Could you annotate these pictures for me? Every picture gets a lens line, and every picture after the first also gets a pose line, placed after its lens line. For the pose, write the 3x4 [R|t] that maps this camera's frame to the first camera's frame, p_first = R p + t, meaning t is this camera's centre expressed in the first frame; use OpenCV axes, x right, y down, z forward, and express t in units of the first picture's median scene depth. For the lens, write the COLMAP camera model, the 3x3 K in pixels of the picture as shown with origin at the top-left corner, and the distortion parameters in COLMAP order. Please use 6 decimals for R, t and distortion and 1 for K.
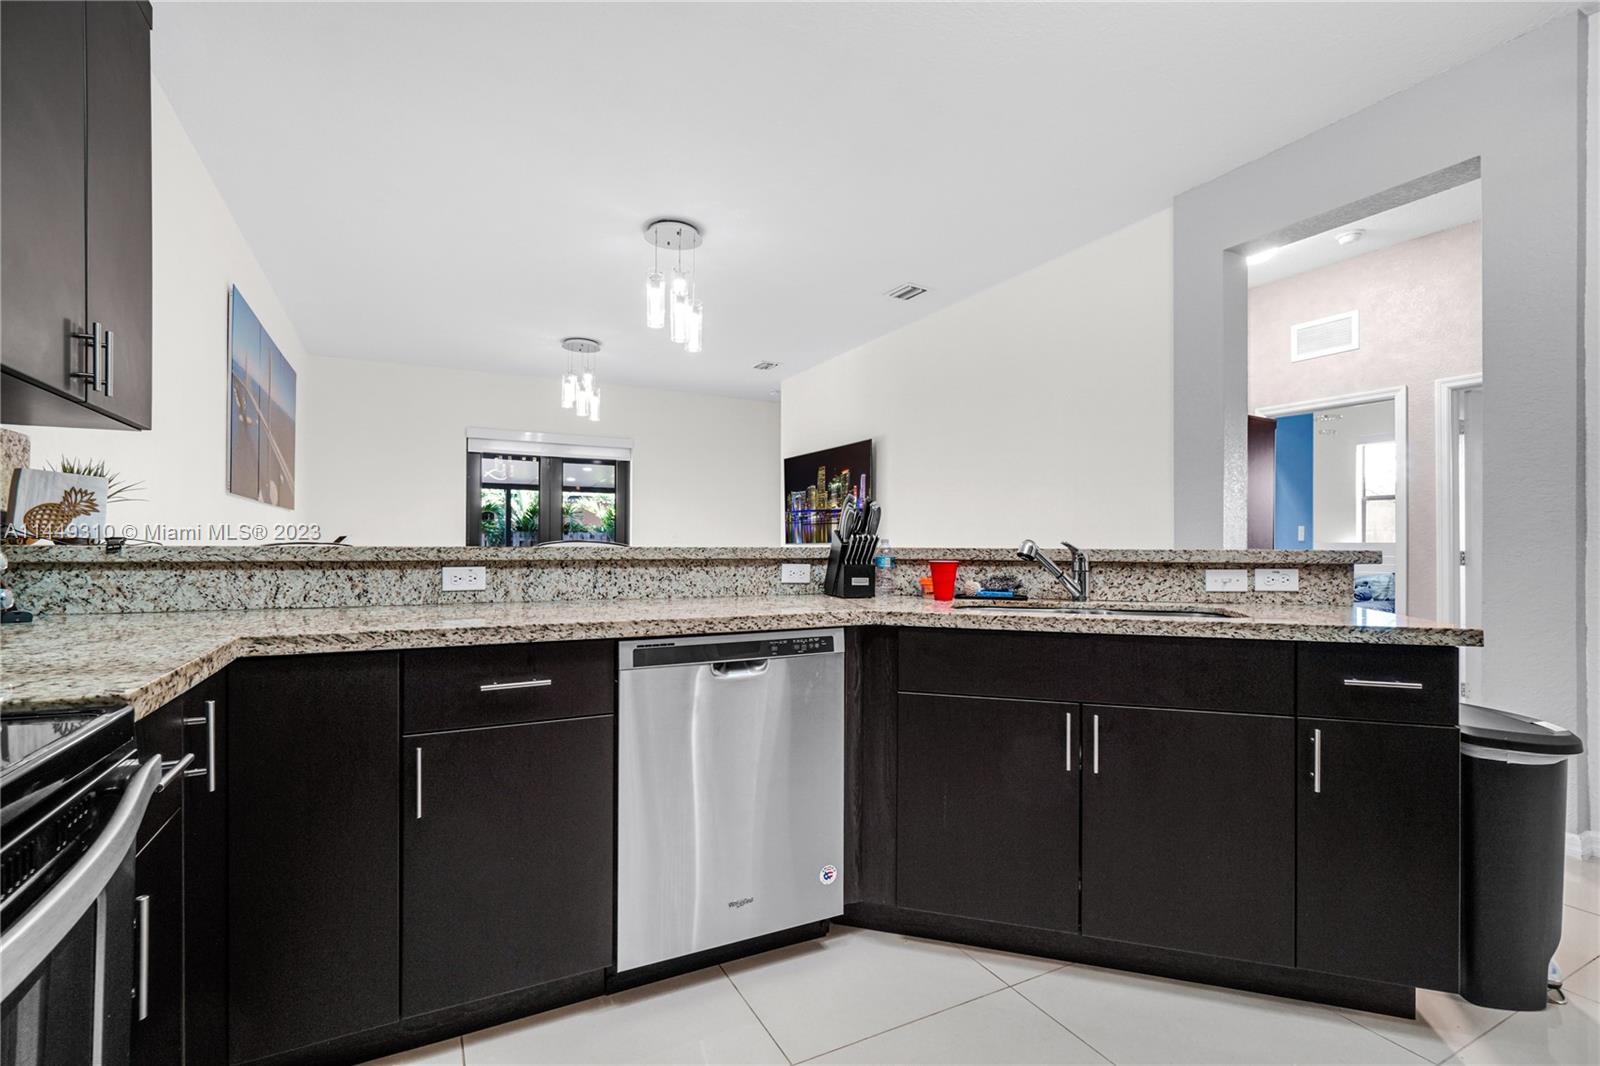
lens RADIAL K [[713.2, 0, 795.5], [0, 713.2, 539.4], [0, 0, 1]] dist [-0.016015, 0.000028]
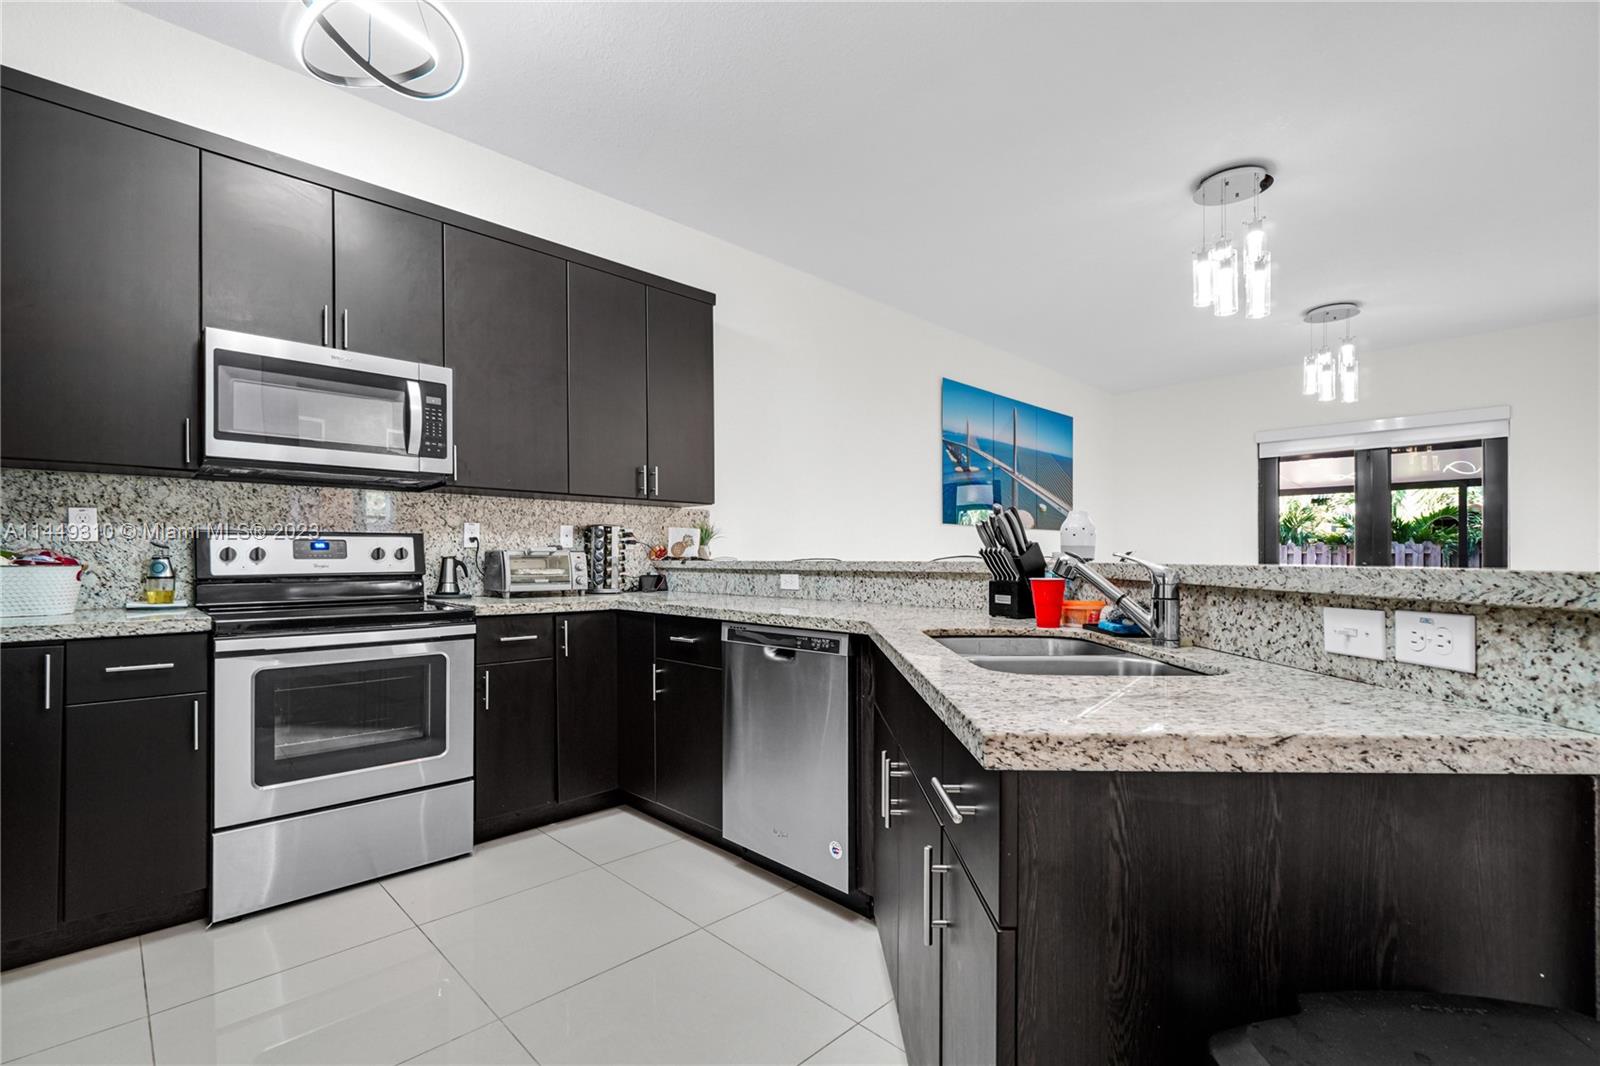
lens RADIAL K [[713.2, 0, 761.6], [0, 713.2, 550.0], [0, 0, 1]] dist [-0.016015, 0.000028]
pose [[0.275971, -0.014959, -0.961049, 0.890974], [0.009781, 0.999871, -0.012755, 0.005091], [0.961116, -0.005880, 0.276082, 0.461768]]
